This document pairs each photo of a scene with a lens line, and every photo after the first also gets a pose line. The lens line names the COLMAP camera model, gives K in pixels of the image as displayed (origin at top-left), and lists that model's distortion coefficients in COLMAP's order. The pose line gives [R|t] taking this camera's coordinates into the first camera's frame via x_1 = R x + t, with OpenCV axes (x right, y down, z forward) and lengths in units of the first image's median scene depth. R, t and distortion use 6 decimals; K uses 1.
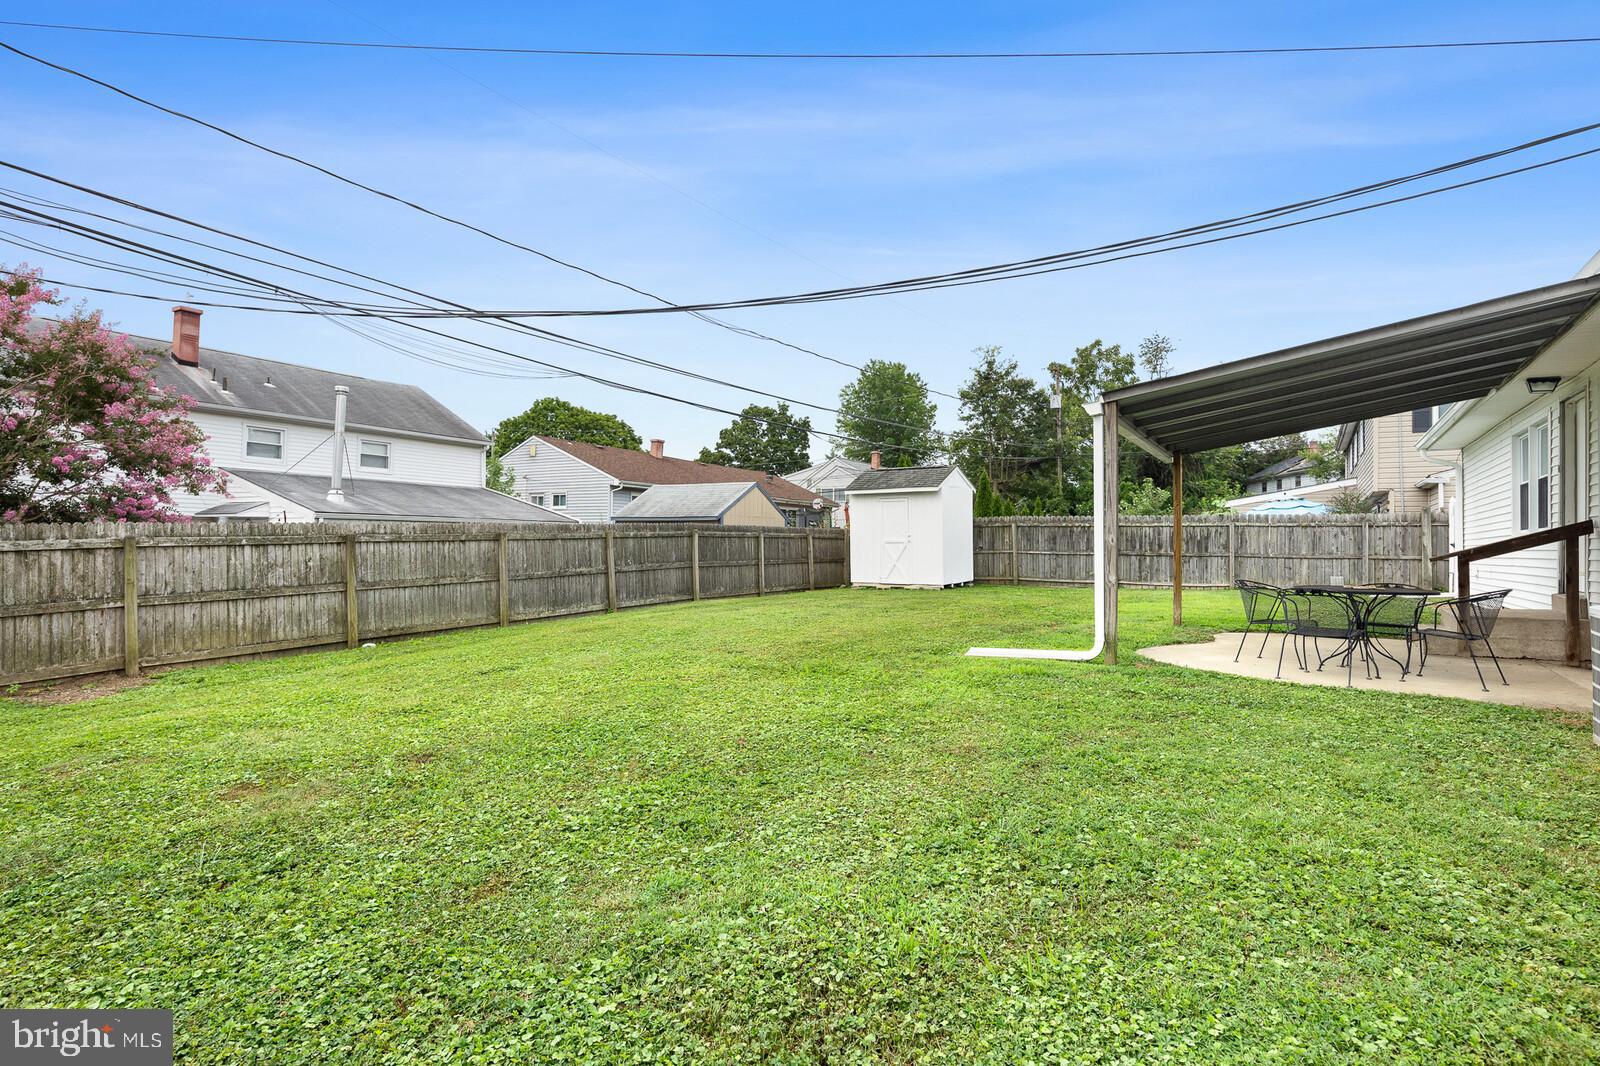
lens RADIAL K [[800.2, 0, 832.7], [0, 800.2, 520.4], [0, 0, 1]] dist [0.005619, -0.004801]
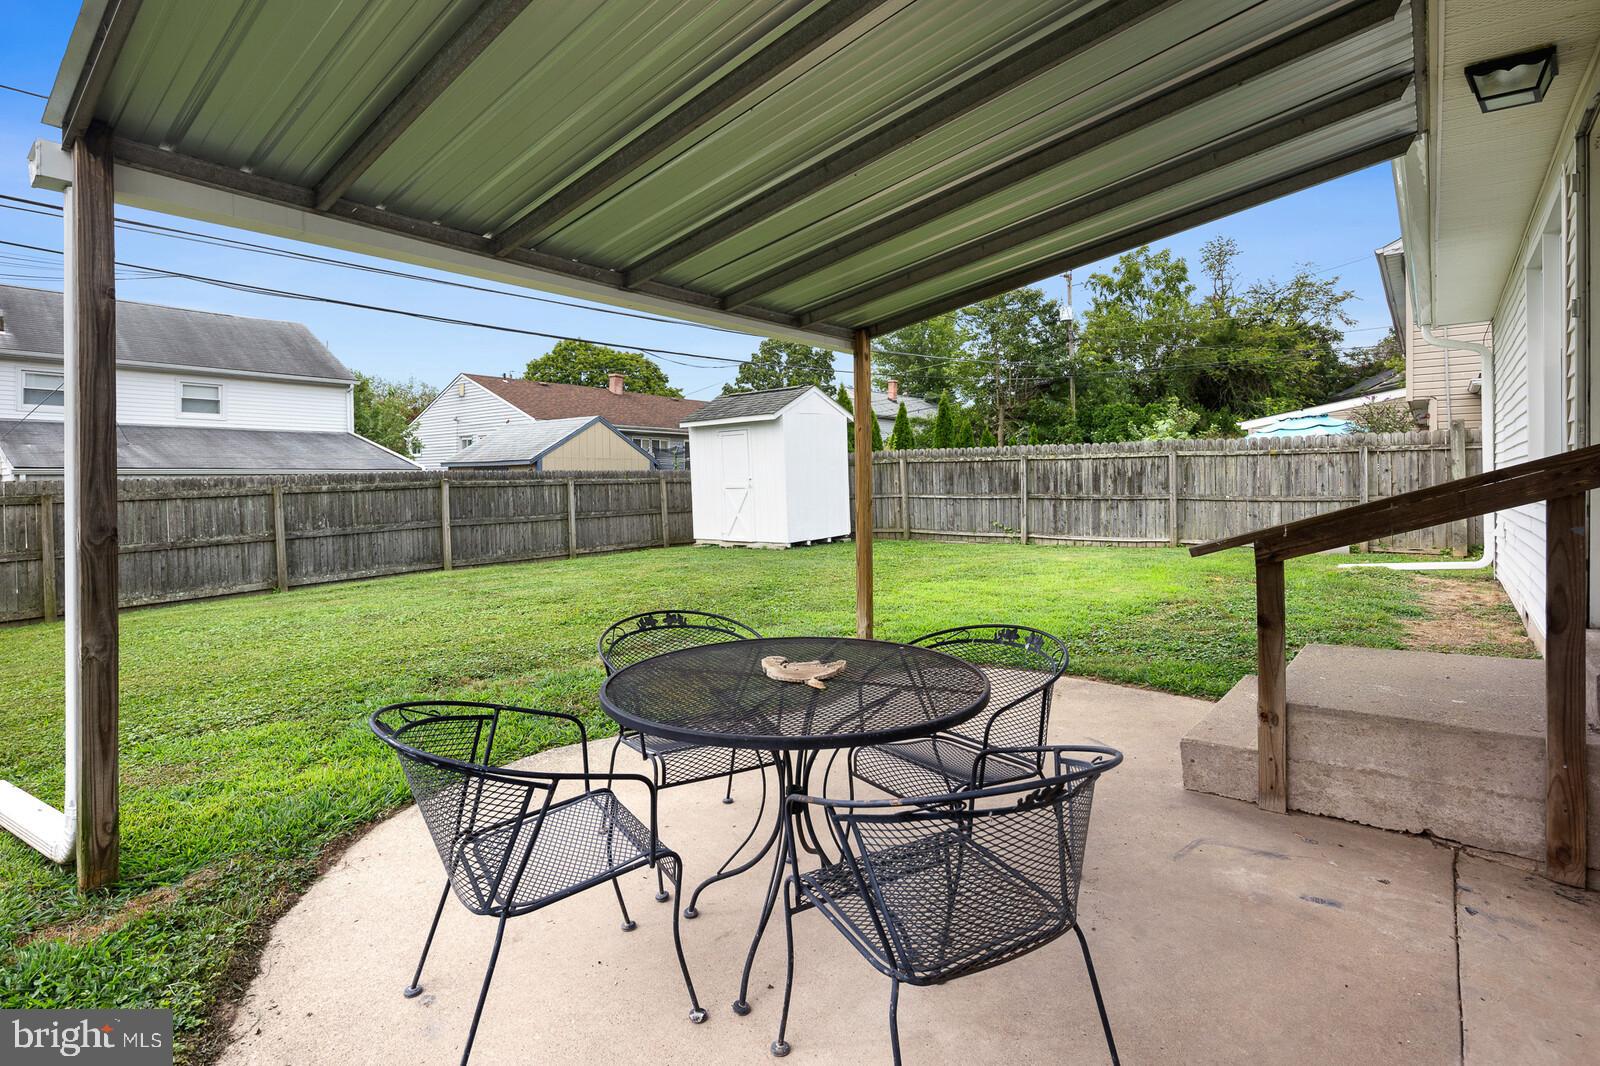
lens RADIAL K [[800.2, 0, 813.7], [0, 800.2, 476.6], [0, 0, 1]] dist [0.005619, -0.004801]
pose [[0.992245, -0.022168, -0.122301, 0.248915], [0.025406, 0.999365, 0.024975, -0.000809], [0.121670, -0.027888, 0.992179, 0.240923]]
